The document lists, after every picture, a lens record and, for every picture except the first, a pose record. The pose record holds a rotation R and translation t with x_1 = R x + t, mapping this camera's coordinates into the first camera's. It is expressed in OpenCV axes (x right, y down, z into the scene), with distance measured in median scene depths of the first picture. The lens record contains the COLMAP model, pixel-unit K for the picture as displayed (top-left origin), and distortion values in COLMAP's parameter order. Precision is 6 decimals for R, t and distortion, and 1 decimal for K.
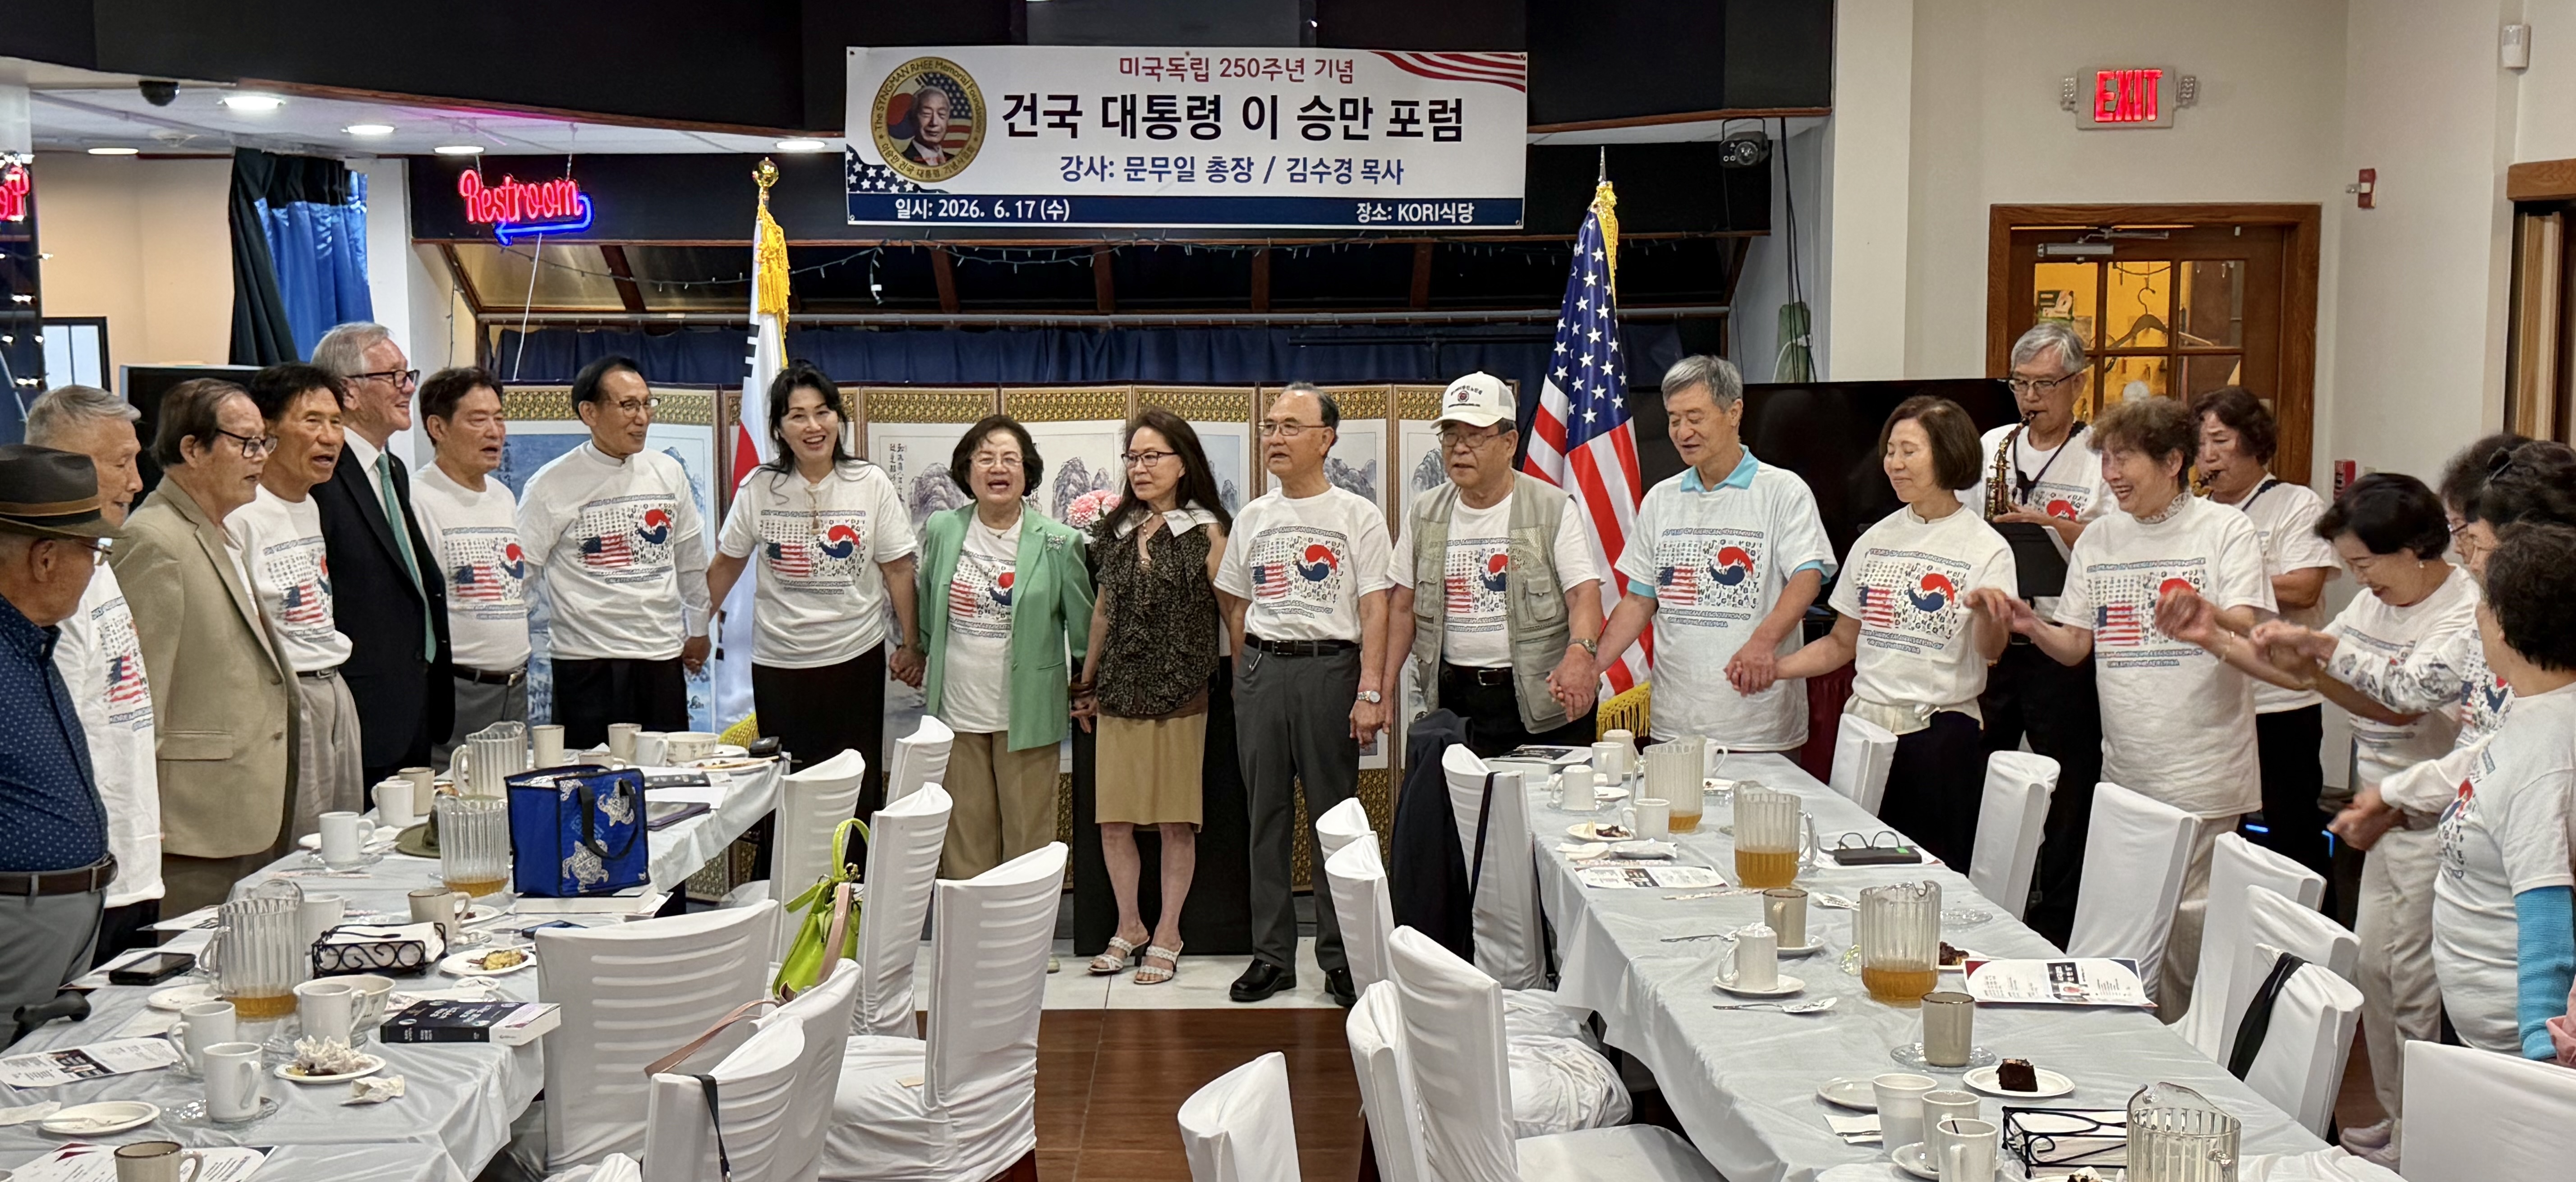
lens RADIAL K [[3257.2, 0, 1299.4], [0, 3257.2, 705.2], [0, 0, 1]] dist [0.082049, -0.005011]
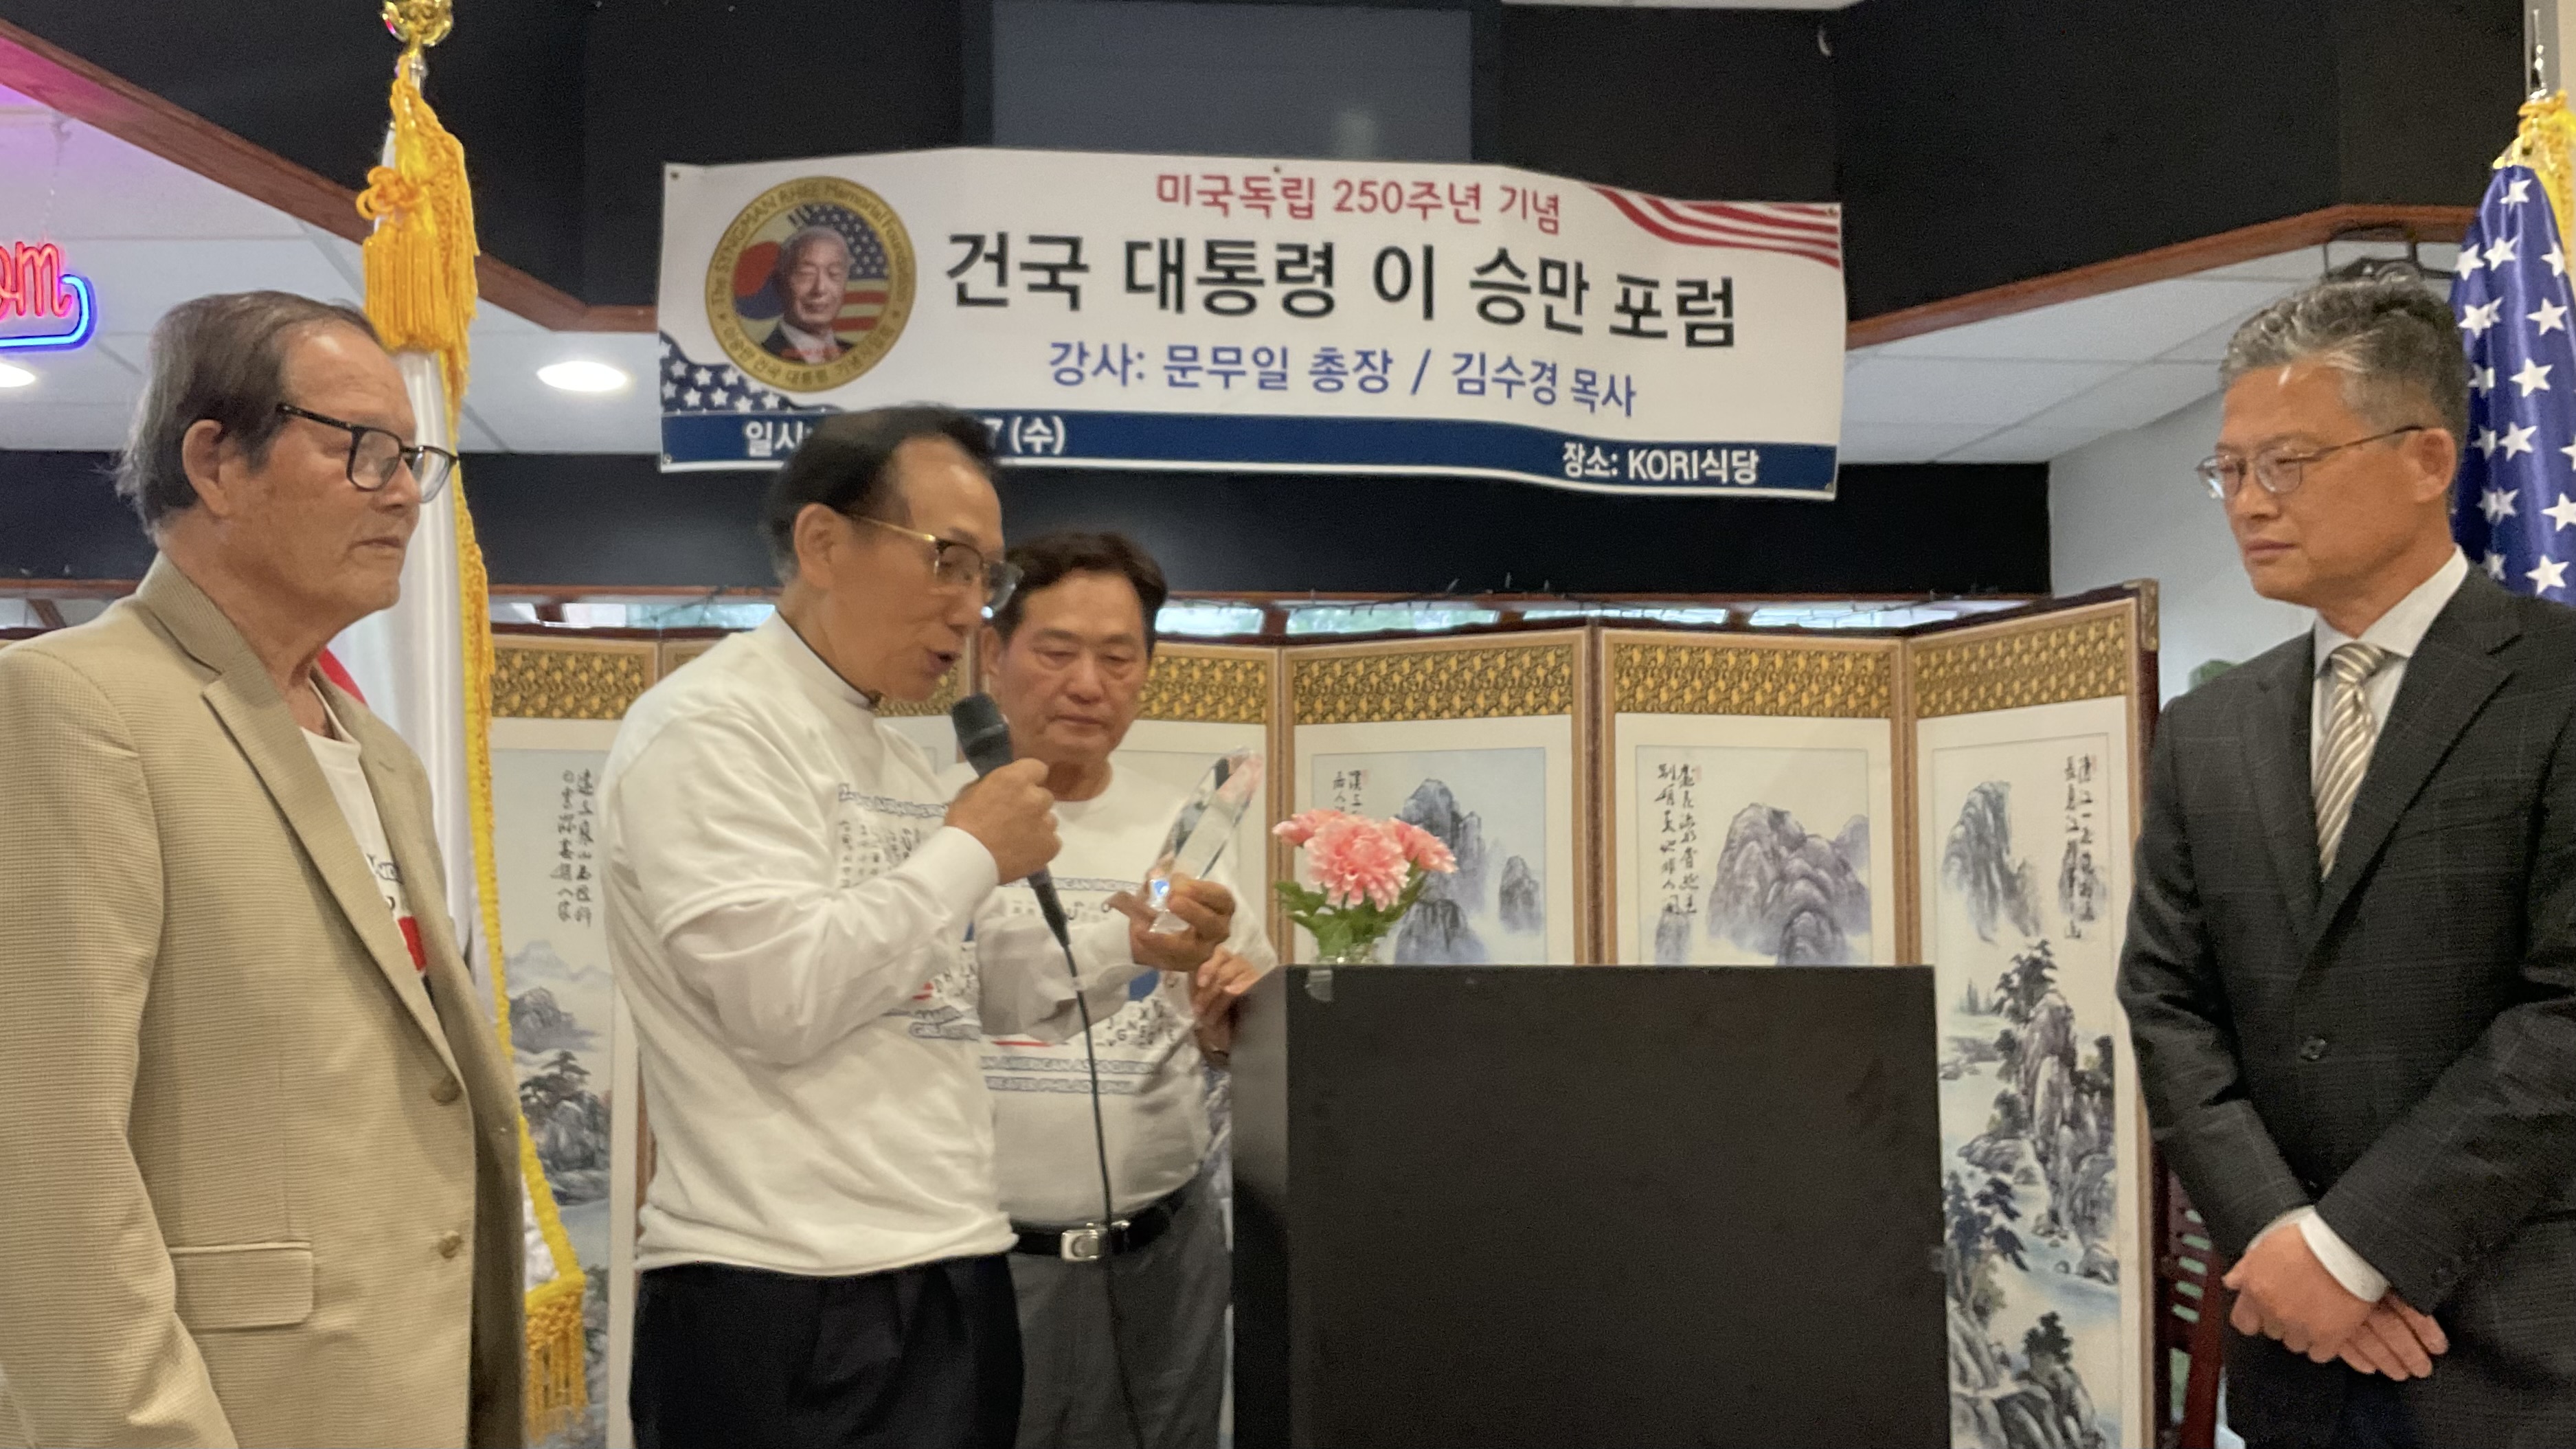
lens RADIAL K [[2273.2, 0, 1161.1], [0, 2273.2, 789.2], [0, 0, 1]] dist [0.069806, -0.001552]
pose [[0.997045, 0.009328, 0.076249, -0.082911], [0.005457, 0.981493, -0.191422, -0.018721], [-0.076623, 0.191272, 0.978542, 0.632319]]
